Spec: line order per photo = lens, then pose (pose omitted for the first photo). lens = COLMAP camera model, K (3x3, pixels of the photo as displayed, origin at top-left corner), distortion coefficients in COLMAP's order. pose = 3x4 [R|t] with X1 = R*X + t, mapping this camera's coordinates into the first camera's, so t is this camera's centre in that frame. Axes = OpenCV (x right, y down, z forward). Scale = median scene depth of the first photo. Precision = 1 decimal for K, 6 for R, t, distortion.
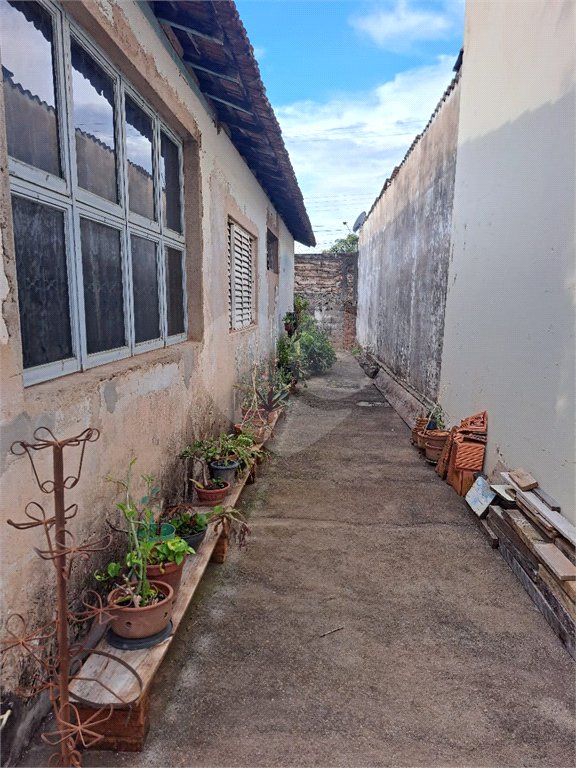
lens RADIAL K [[558.0, 0, 288.0], [0, 558.0, 384.0], [0, 0, 1]] dist [0.010243, -0.001473]
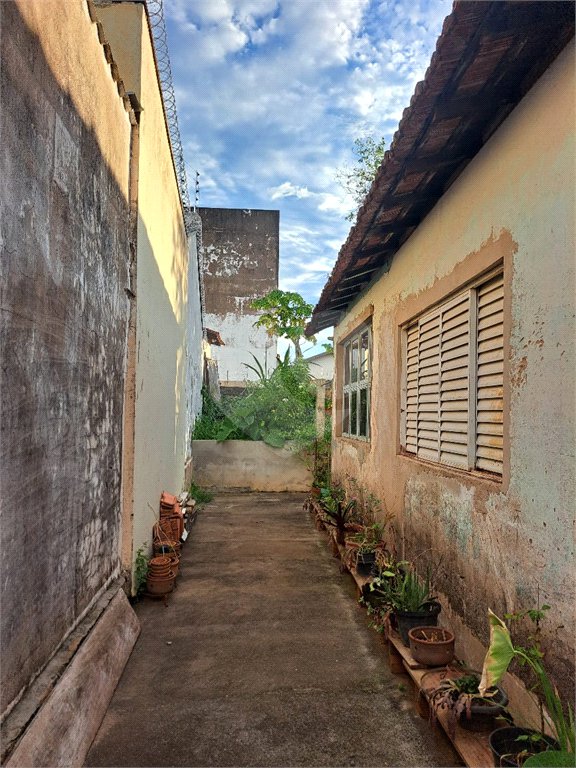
lens RADIAL K [[558.0, 0, 288.0], [0, 558.0, 384.0], [0, 0, 1]] dist [0.010243, -0.001473]
pose [[-0.992104, -0.027893, -0.122276, 0.176746], [-0.038237, 0.995809, 0.083083, -0.267868], [0.119446, 0.087103, -0.989012, 1.856398]]
